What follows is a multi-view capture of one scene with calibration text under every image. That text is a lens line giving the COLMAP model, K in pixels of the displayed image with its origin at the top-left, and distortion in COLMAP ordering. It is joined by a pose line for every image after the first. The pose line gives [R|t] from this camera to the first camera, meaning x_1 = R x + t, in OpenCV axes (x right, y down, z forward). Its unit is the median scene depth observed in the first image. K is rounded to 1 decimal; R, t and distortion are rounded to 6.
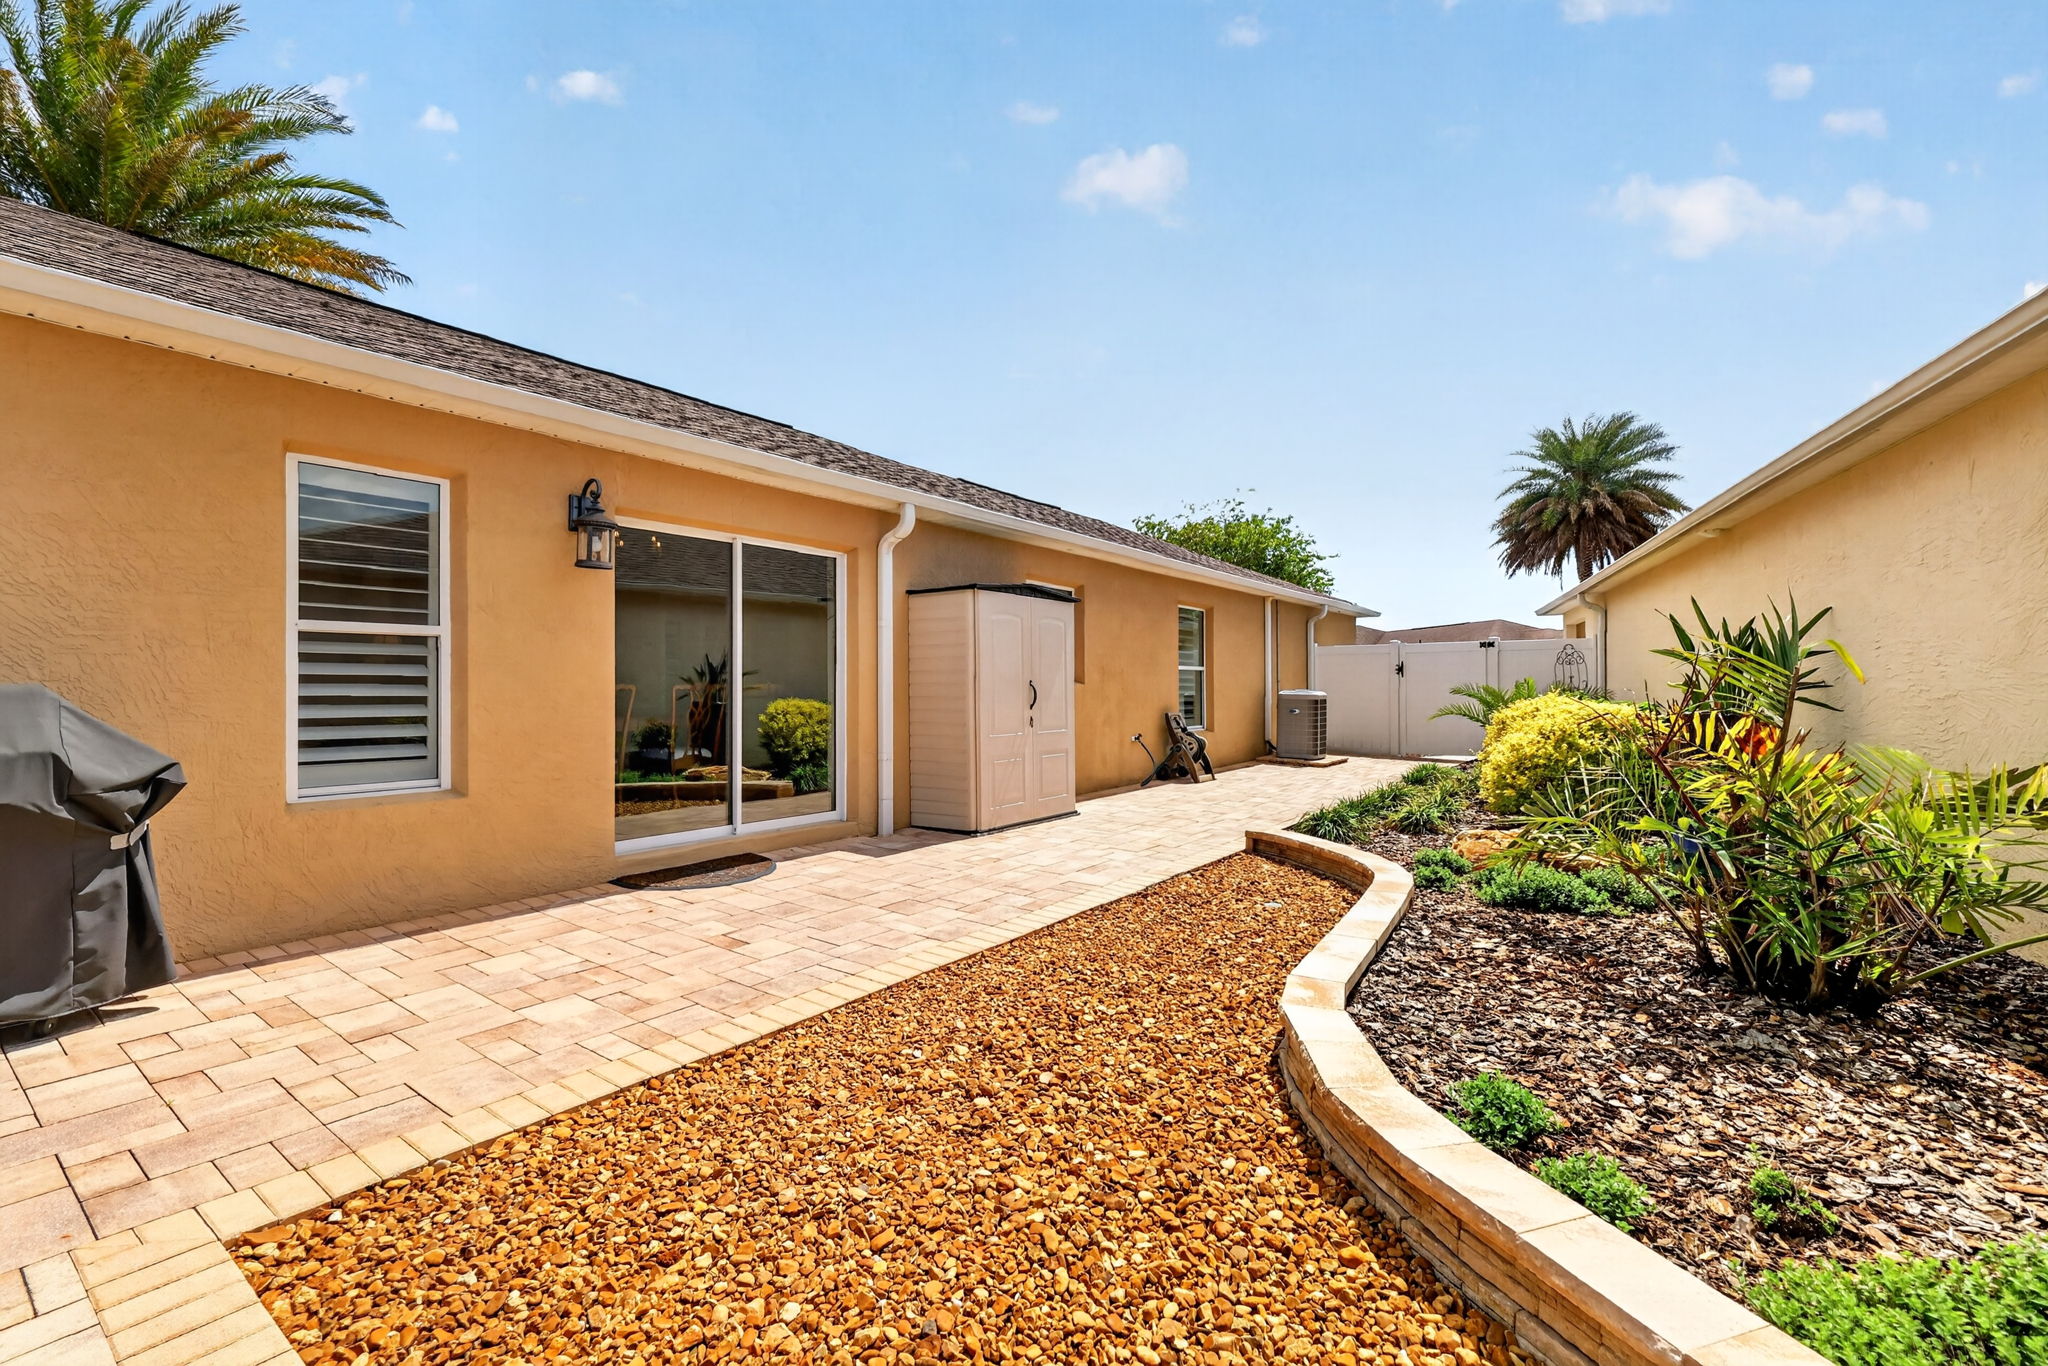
lens RADIAL K [[885.7, 0, 1026.9], [0, 885.7, 688.1], [0, 0, 1]] dist [-0.001579, -0.000276]
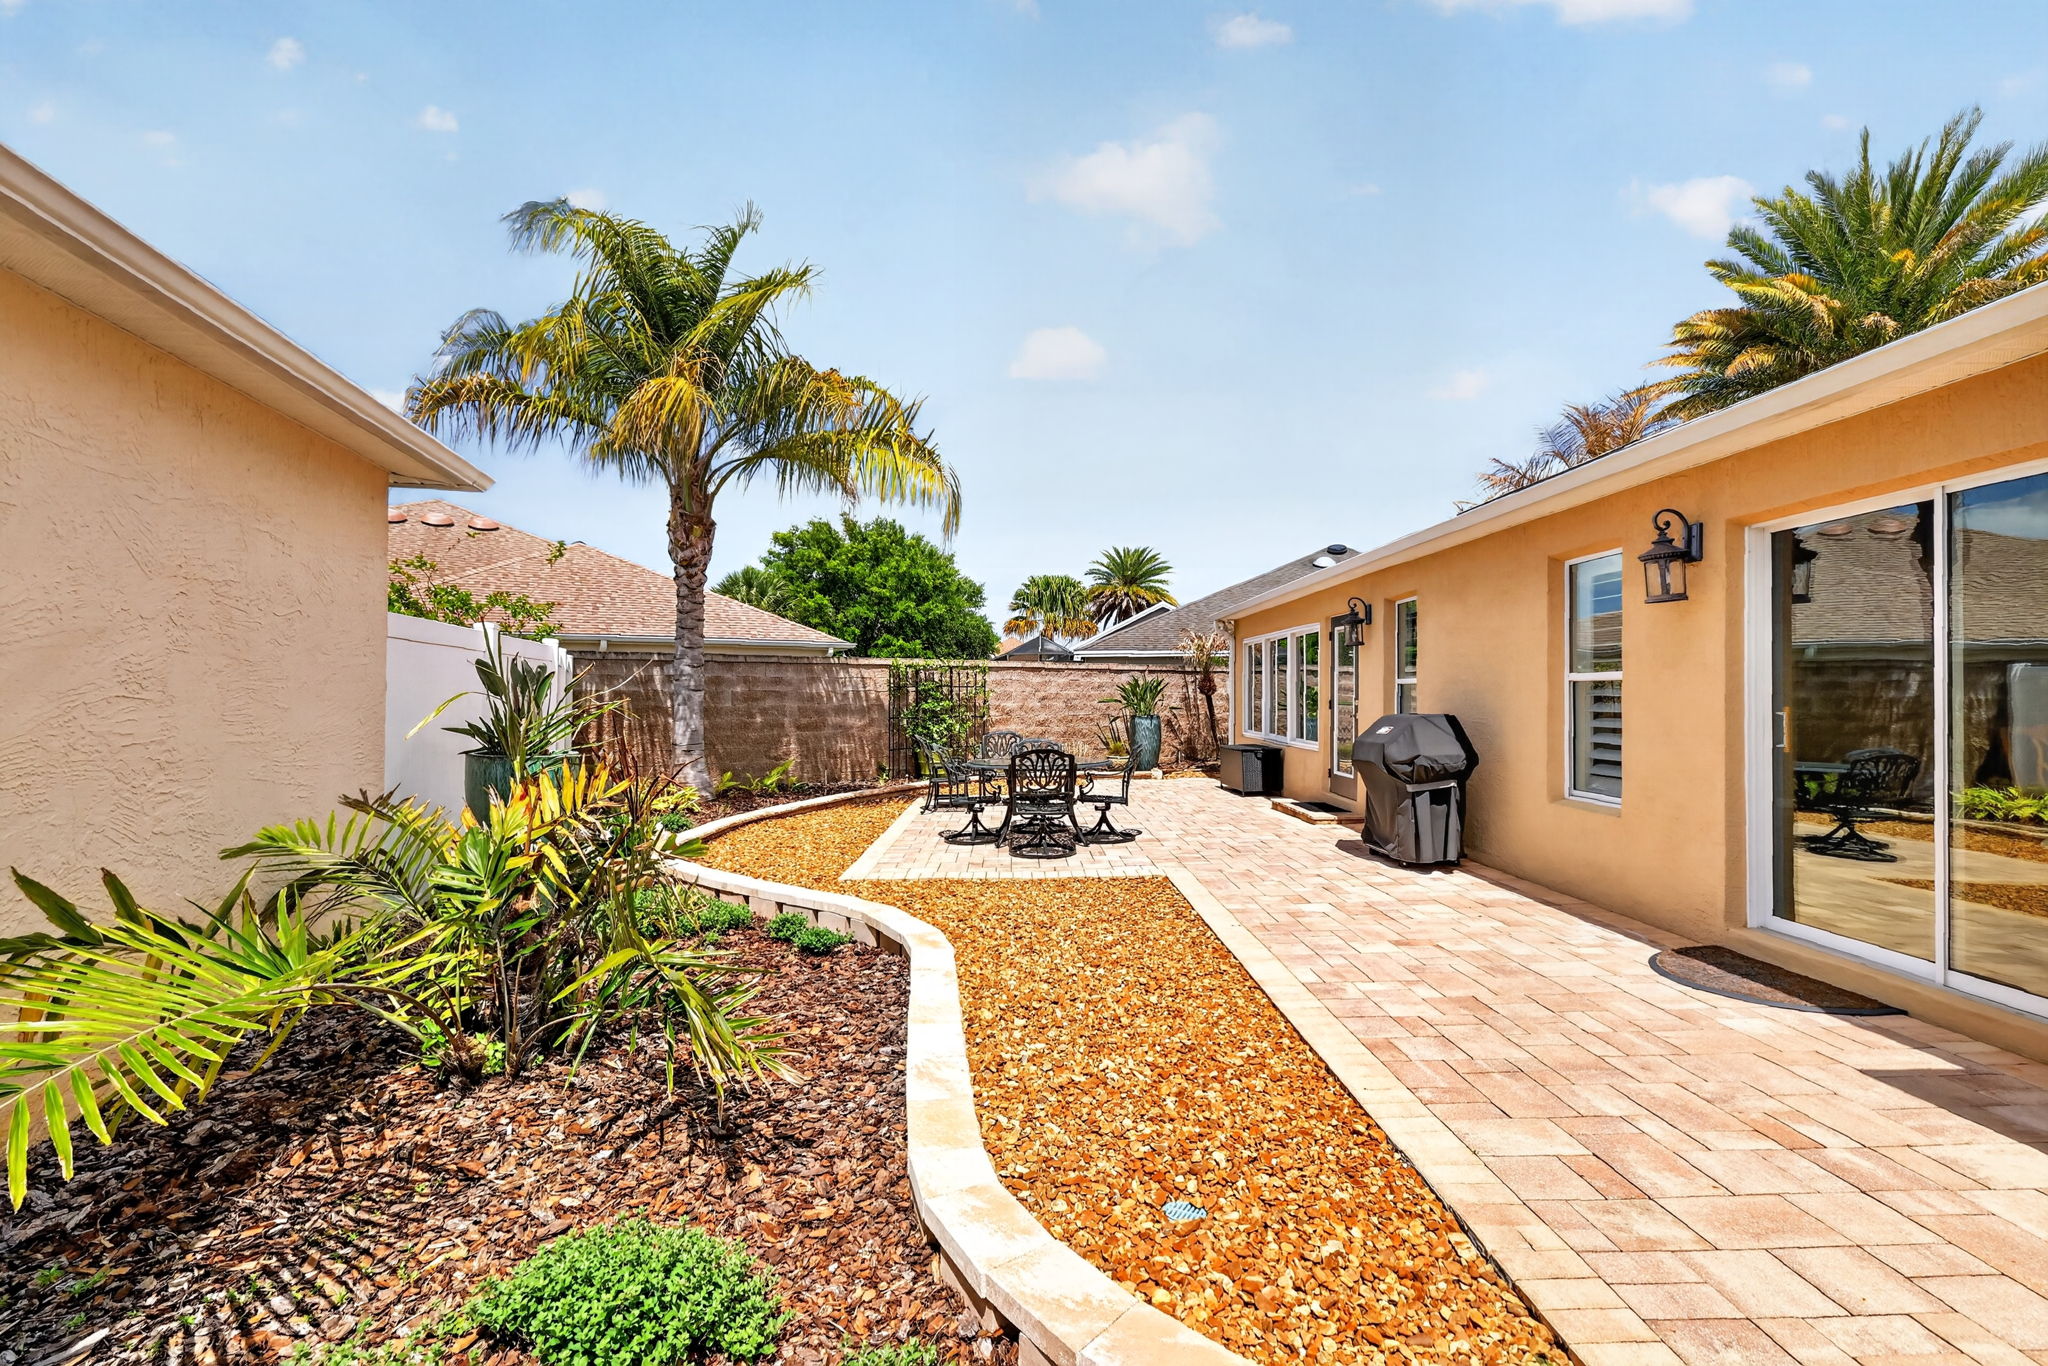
lens RADIAL K [[885.7, 0, 1026.9], [0, 885.7, 688.1], [0, 0, 1]] dist [-0.001579, -0.000276]
pose [[-0.791787, -0.002934, -0.610790, 0.487233], [0.000268, 0.999987, -0.005151, -0.028170], [0.610797, -0.004242, -0.791776, 1.013967]]
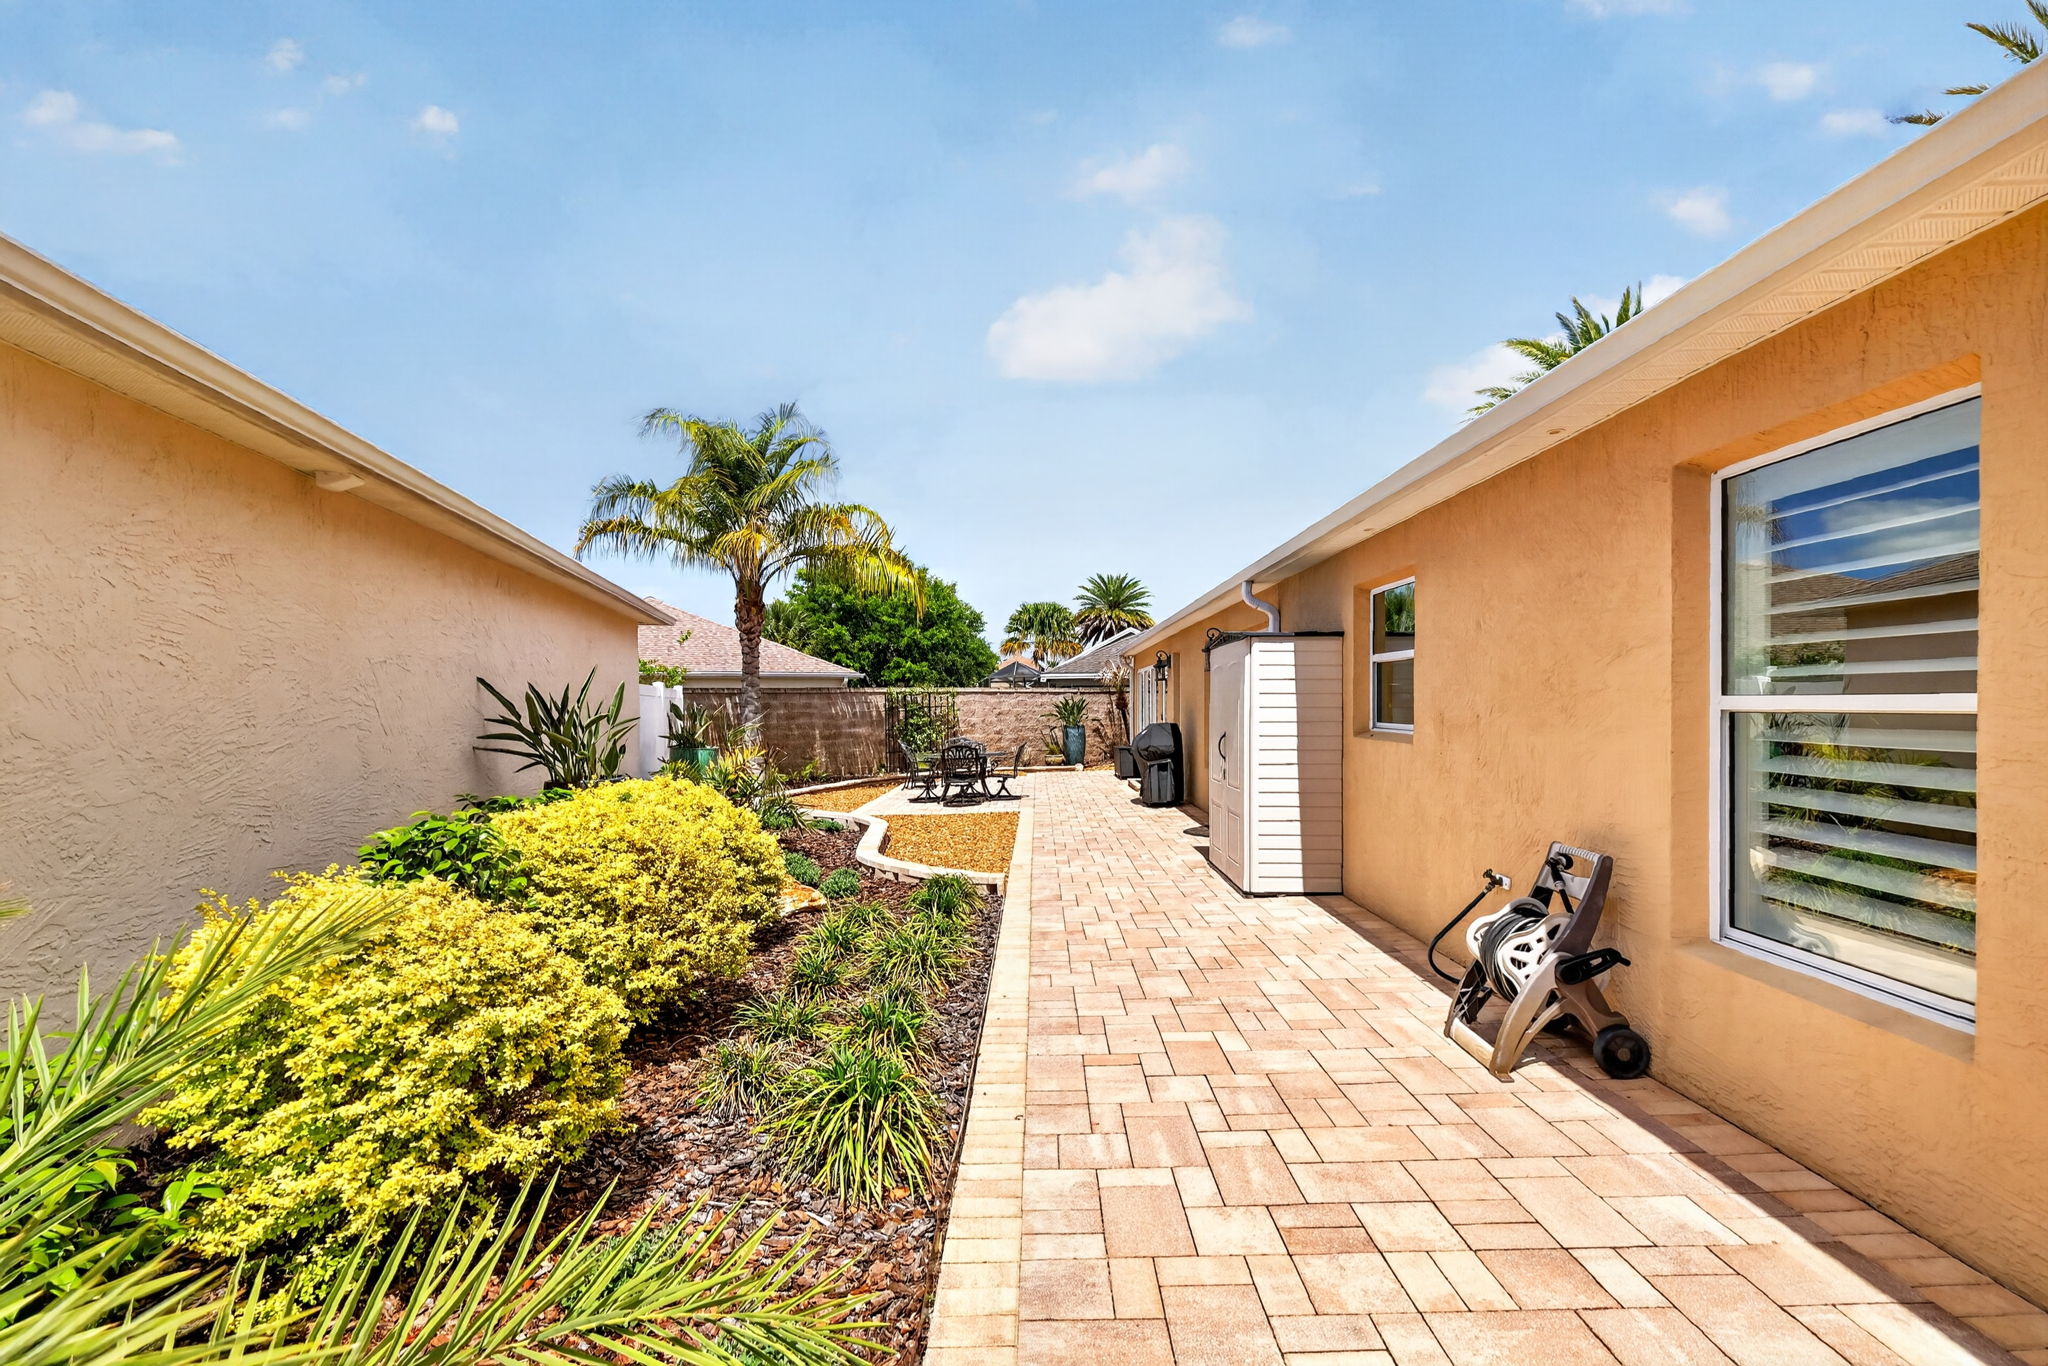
lens RADIAL K [[873.6, 0, 1018.6], [0, 873.6, 716.2], [0, 0, 1]] dist [-0.000491, -0.000056]
pose [[-0.809772, 0.020306, -0.586393, 0.834670], [0.015066, 0.999791, 0.013817, -0.049017], [0.586551, 0.002354, -0.809909, 1.816774]]
